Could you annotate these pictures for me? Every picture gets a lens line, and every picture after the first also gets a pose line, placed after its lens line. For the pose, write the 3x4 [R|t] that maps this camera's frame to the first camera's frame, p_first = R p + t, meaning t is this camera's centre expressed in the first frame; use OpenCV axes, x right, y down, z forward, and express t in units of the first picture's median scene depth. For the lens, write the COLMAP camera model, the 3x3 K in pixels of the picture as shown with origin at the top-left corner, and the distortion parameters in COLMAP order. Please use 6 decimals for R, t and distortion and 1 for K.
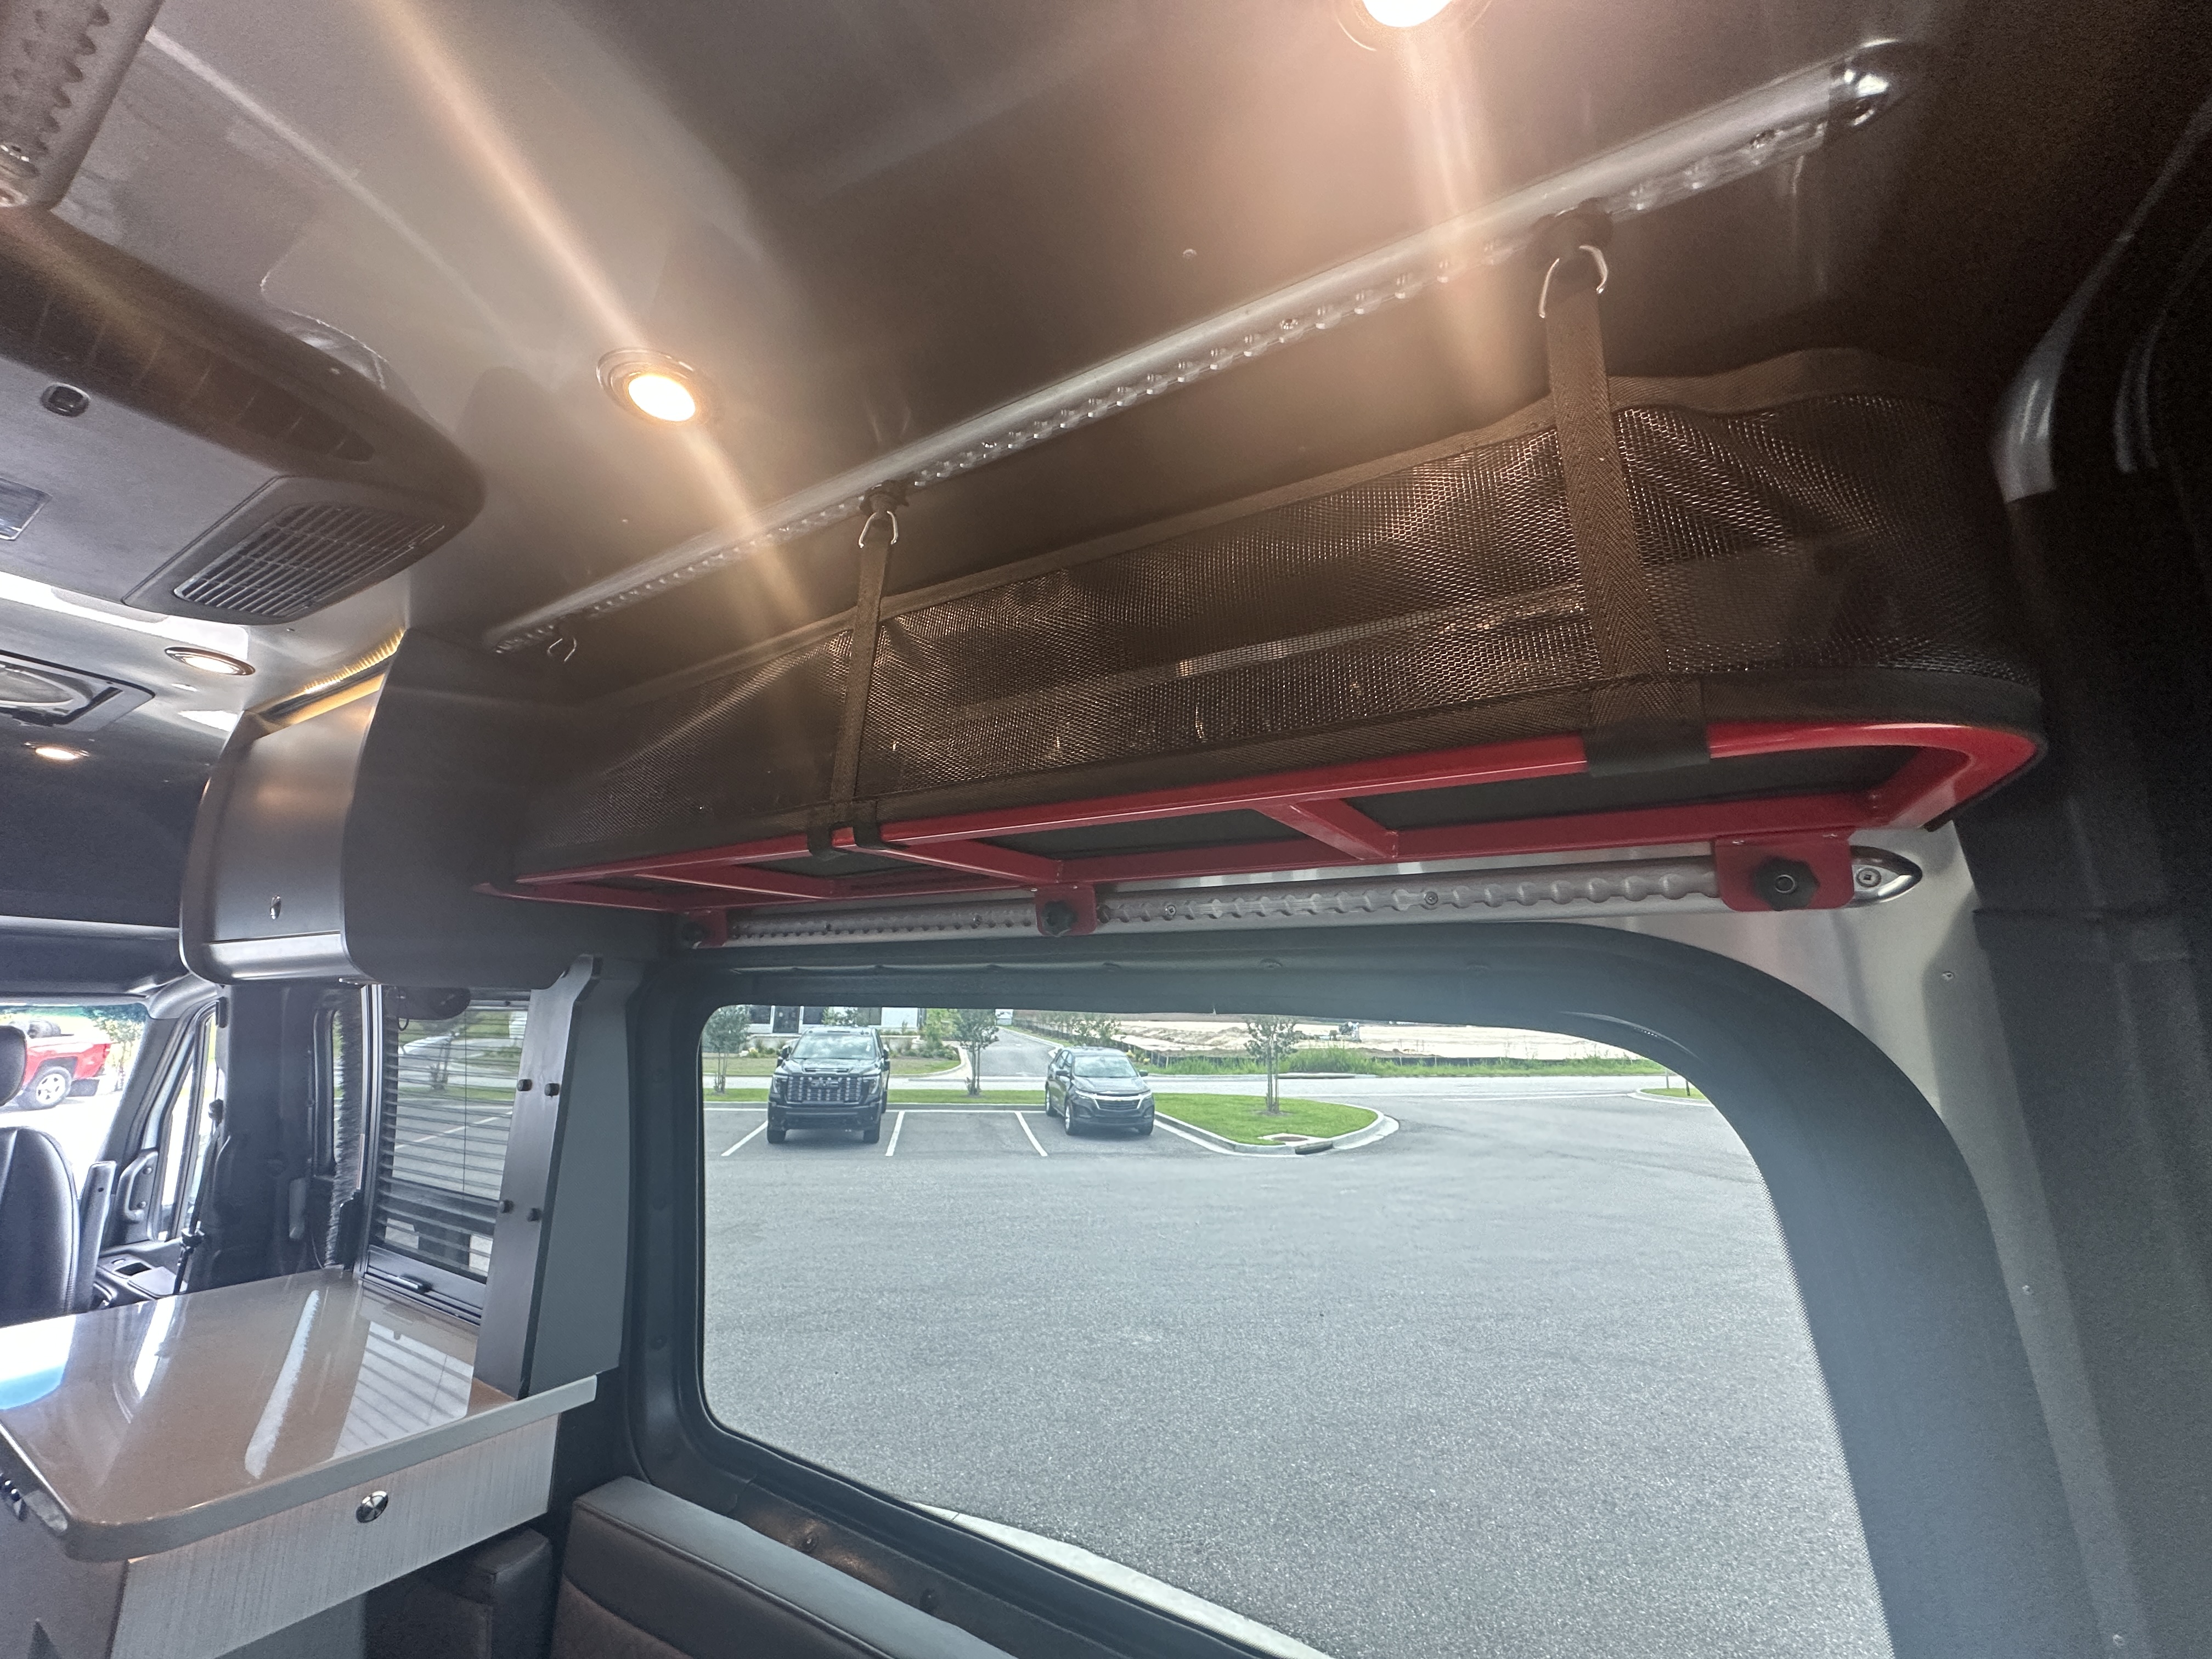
lens RADIAL K [[887.3, 0, 1106.0], [0, 887.3, 829.5], [0, 0, 1]] dist [0.000853, 0.000857]
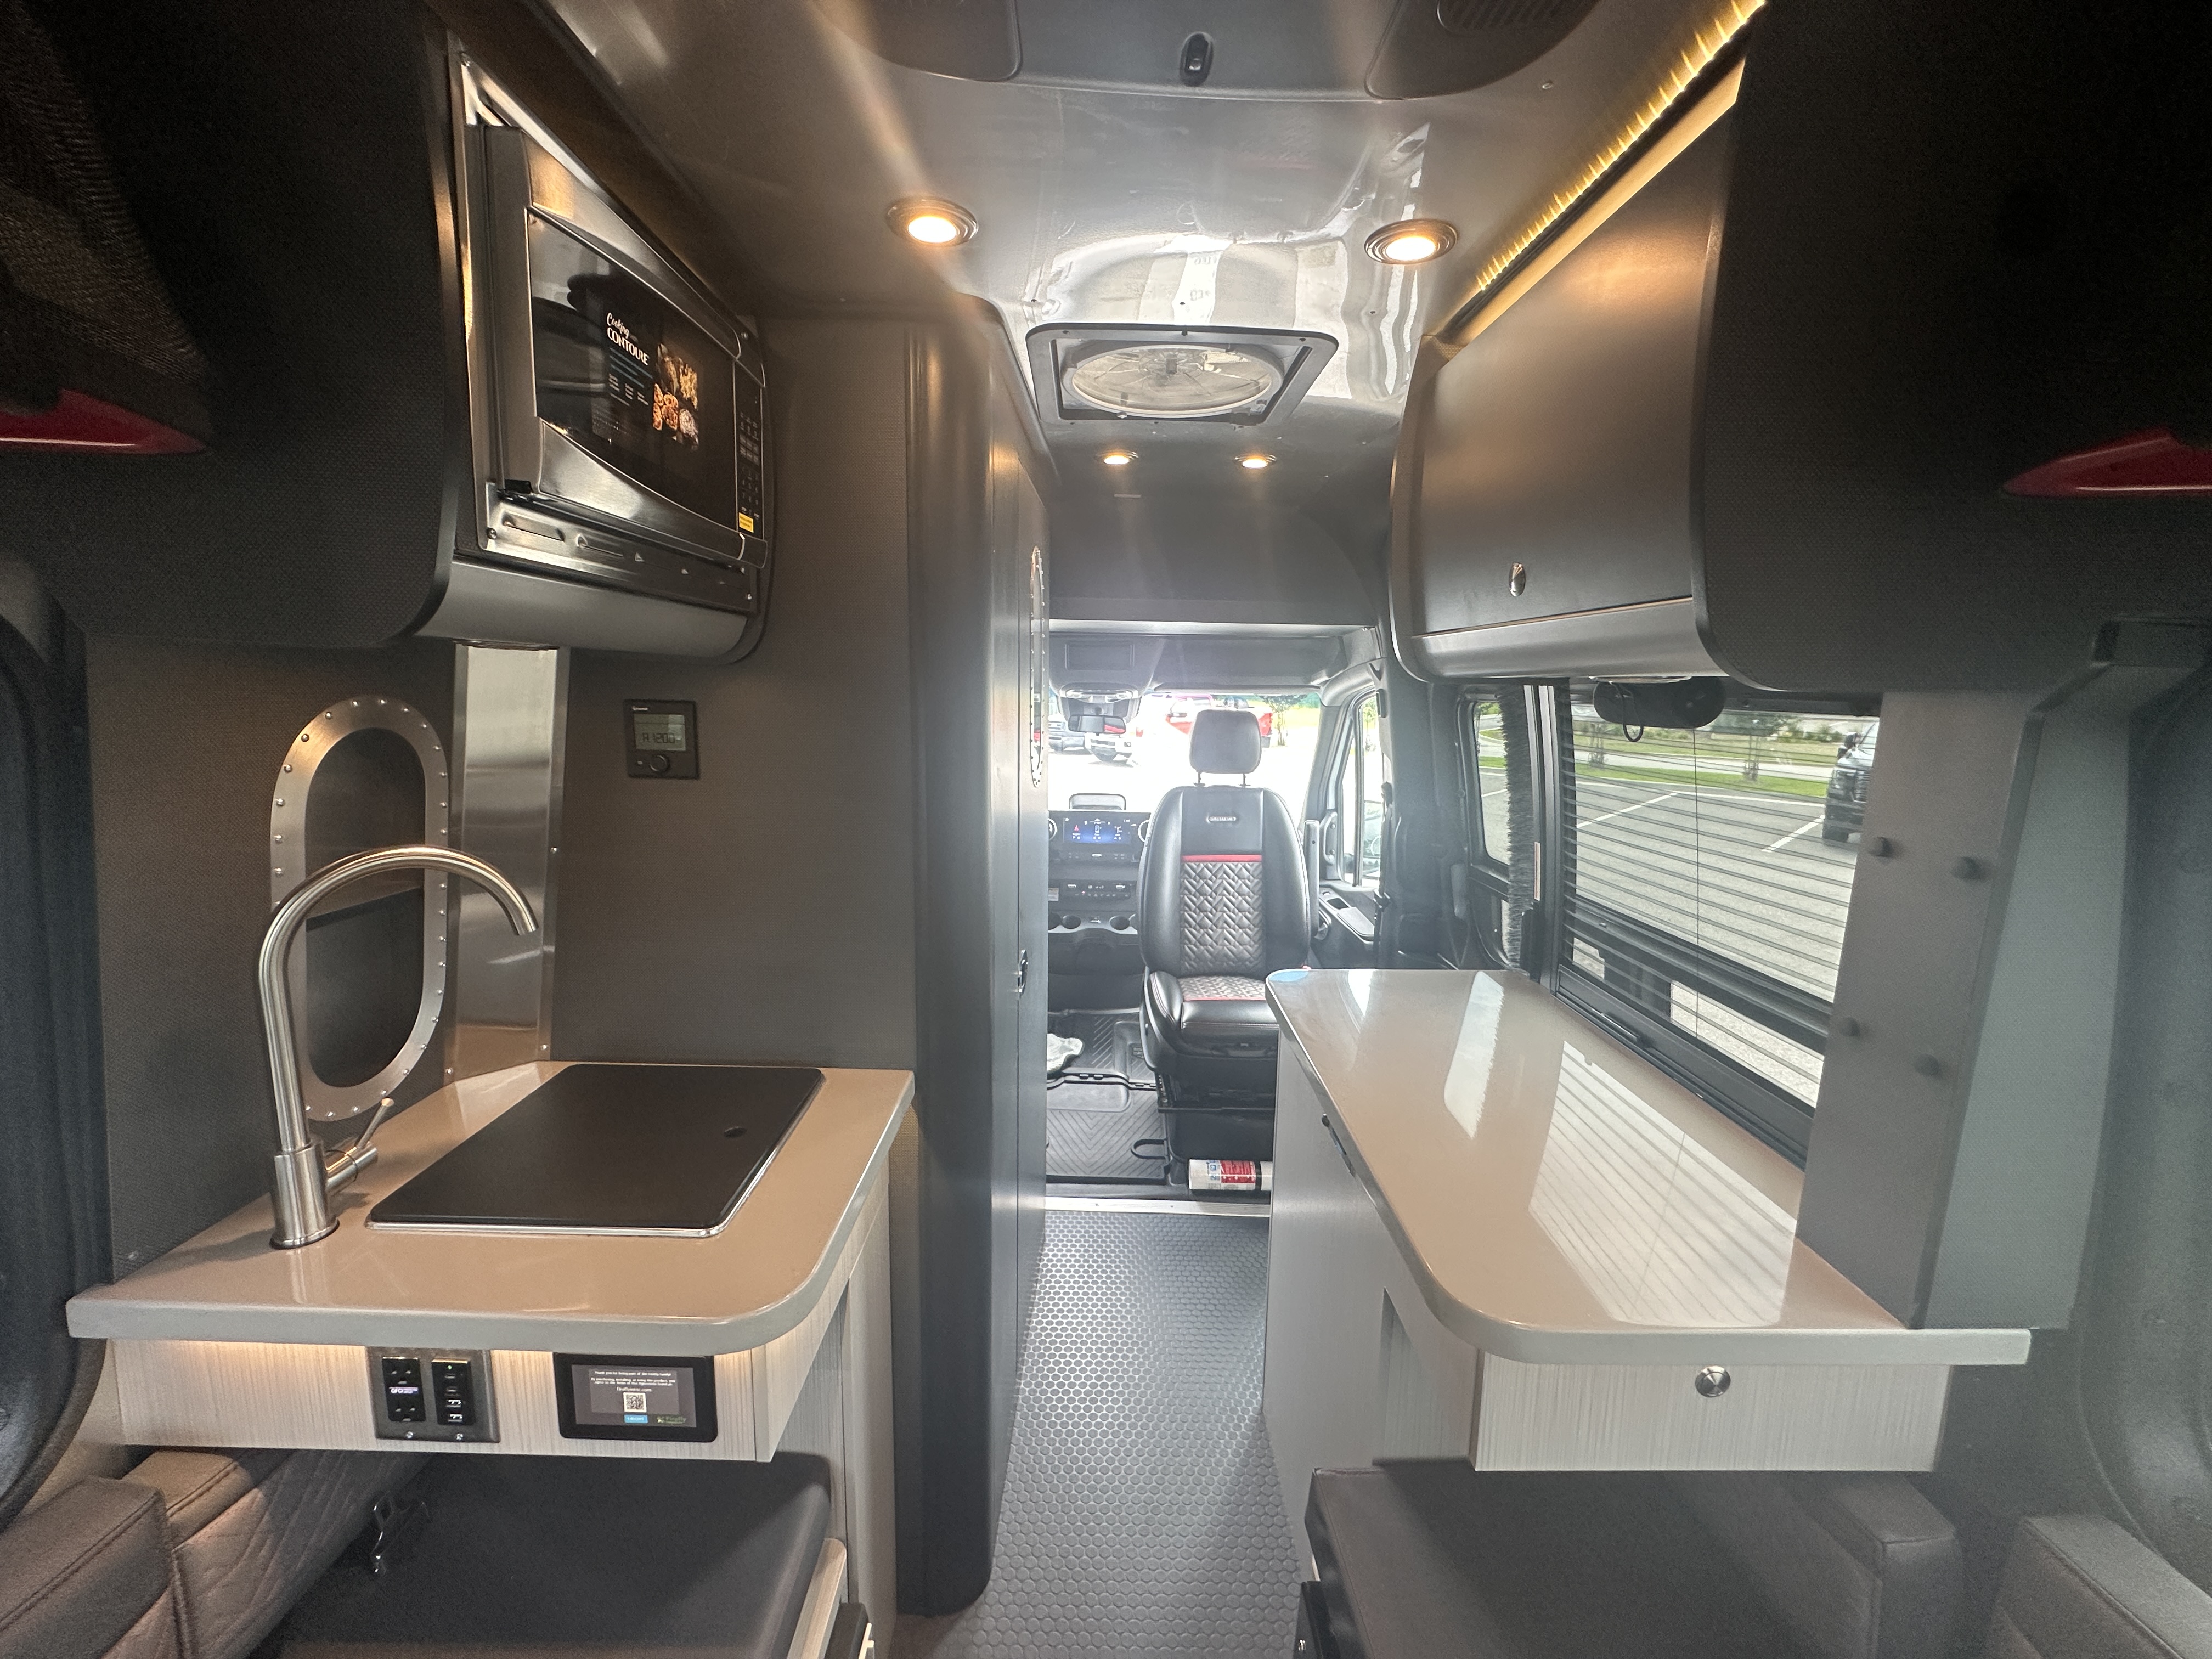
lens RADIAL K [[878.3, 0, 1103.2], [0, 878.3, 821.2], [0, 0, 1]] dist [-0.005862, 0.000343]
pose [[0.531438, 0.122311, -0.838221, -0.332298], [0.174963, 0.952336, 0.249890, 0.025053], [0.828832, -0.279458, 0.484707, 0.217107]]
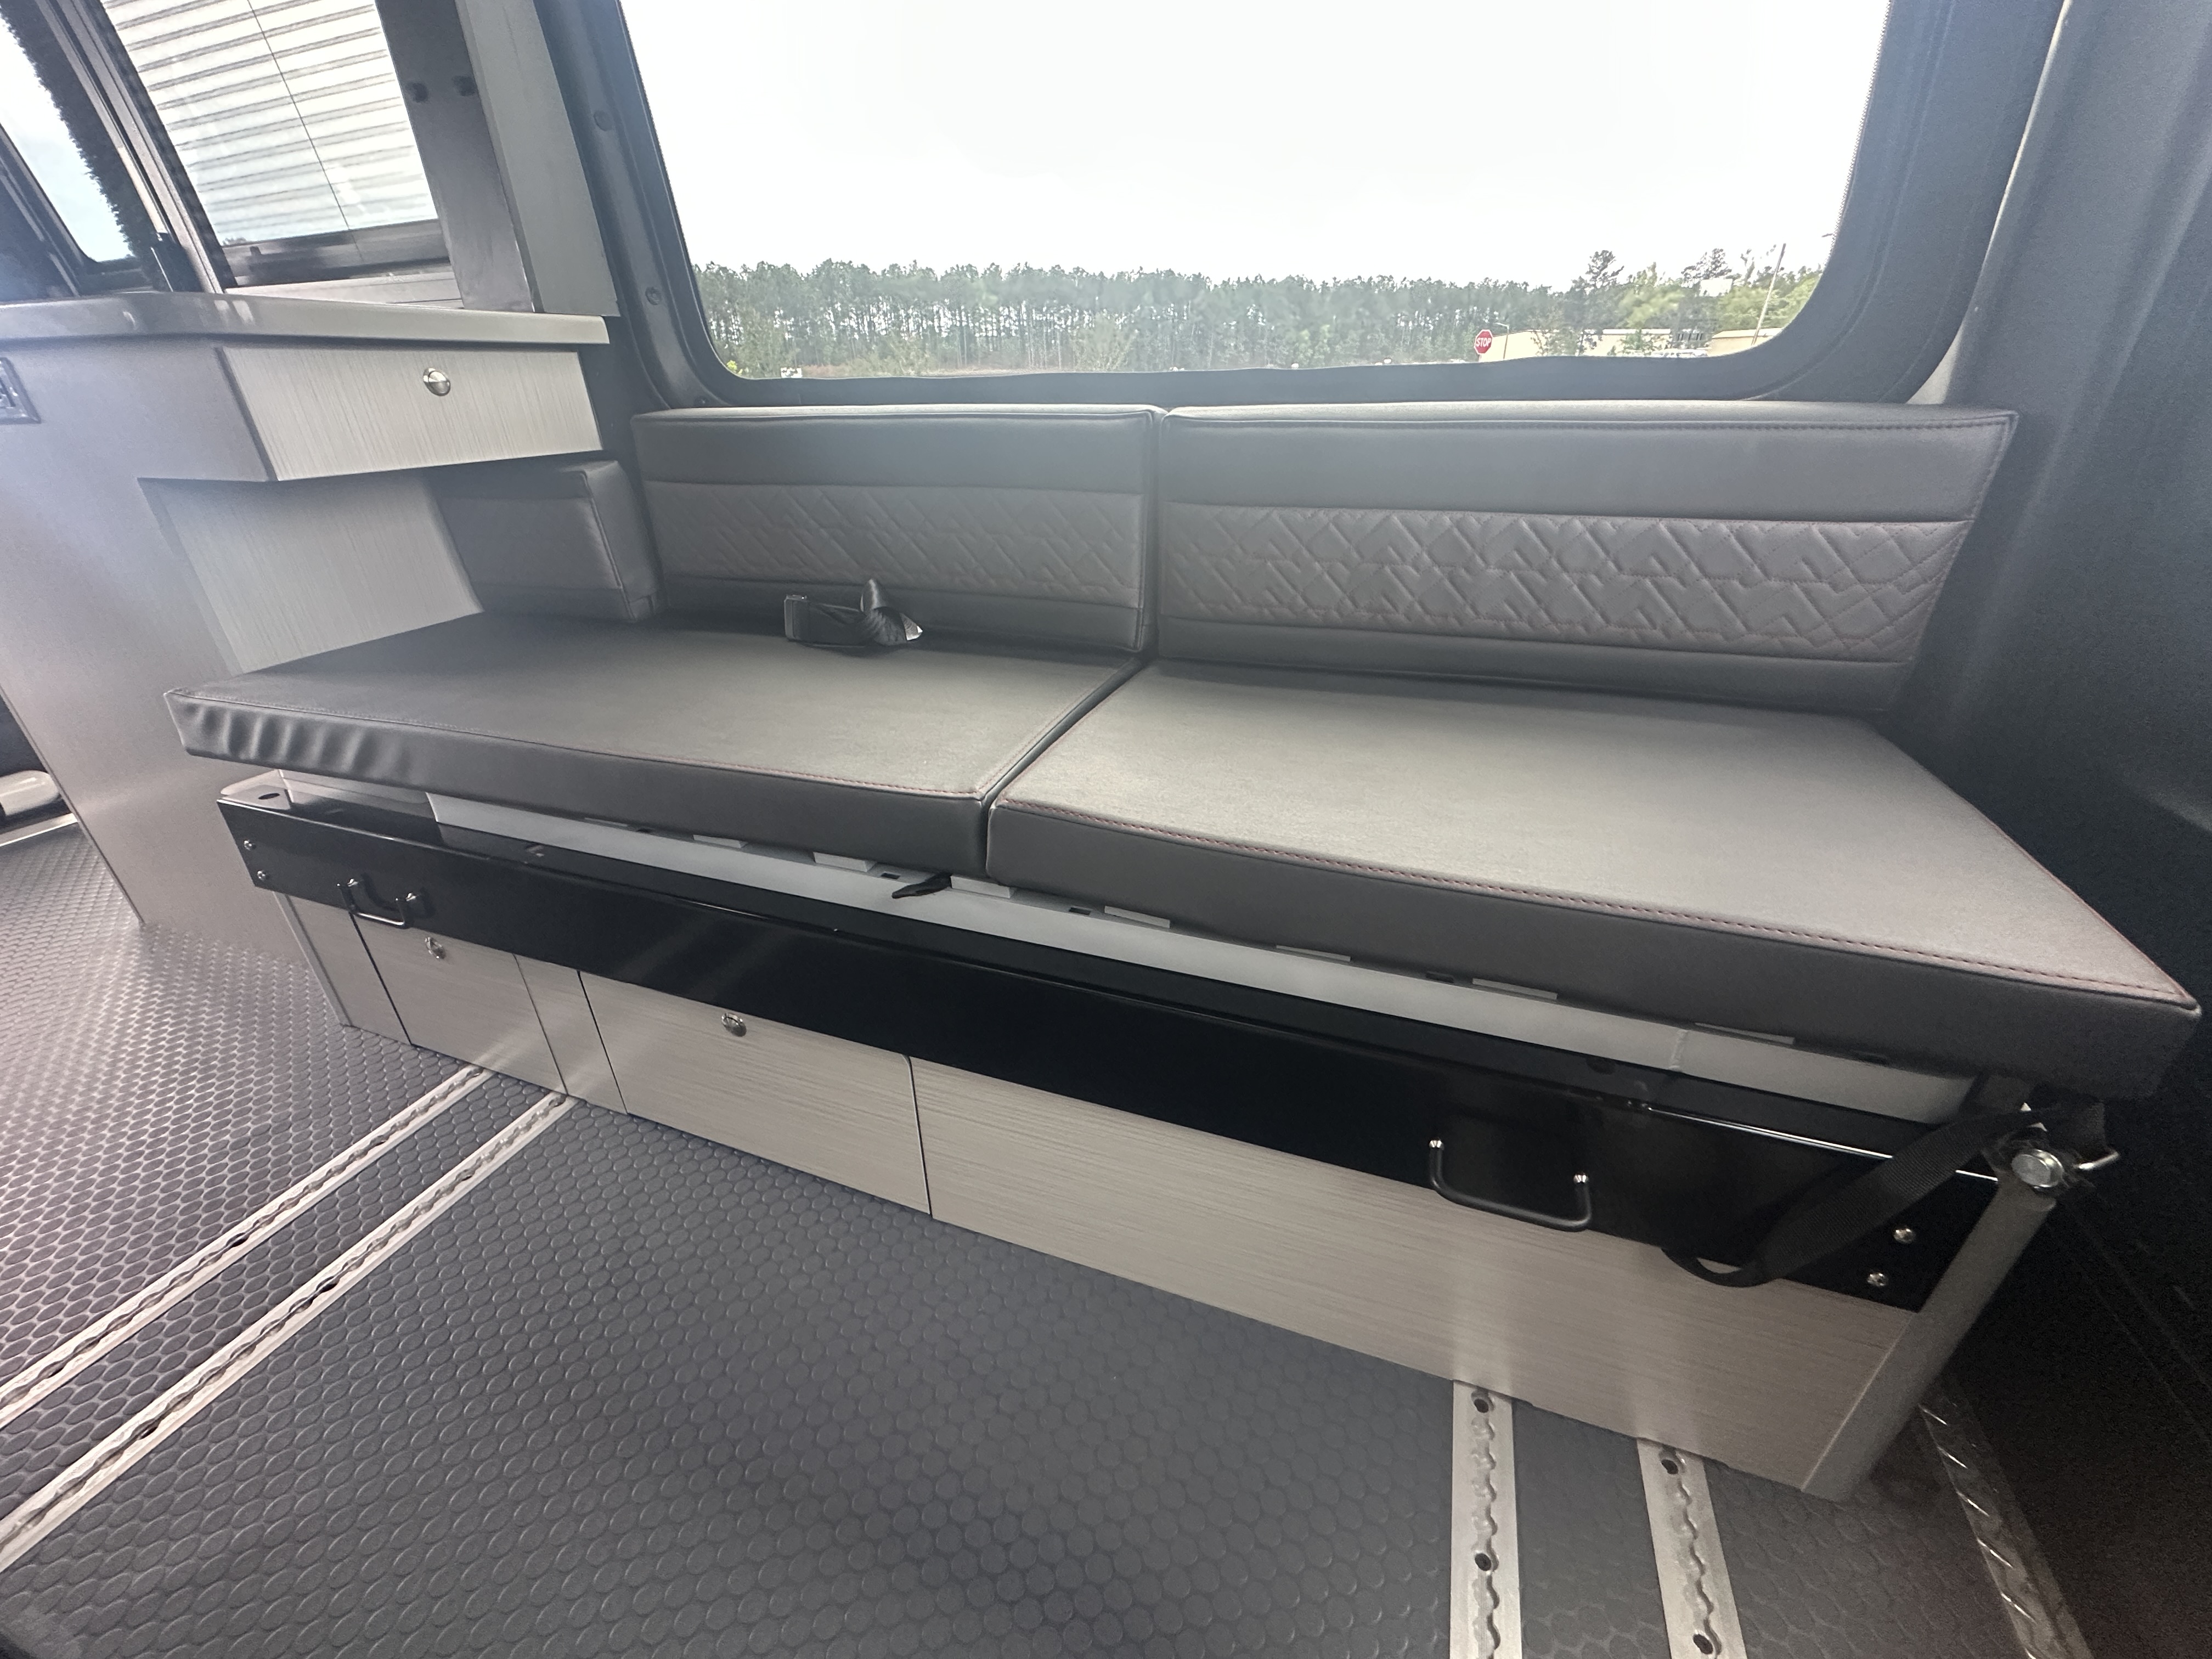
lens RADIAL K [[878.3, 0, 1103.2], [0, 878.3, 821.2], [0, 0, 1]] dist [-0.005862, 0.000343]
pose [[0.979809, -0.124468, 0.156470, -0.182957], [-0.000973, 0.779615, 0.626258, 0.323467], [-0.199935, -0.613766, 0.763752, -0.137843]]
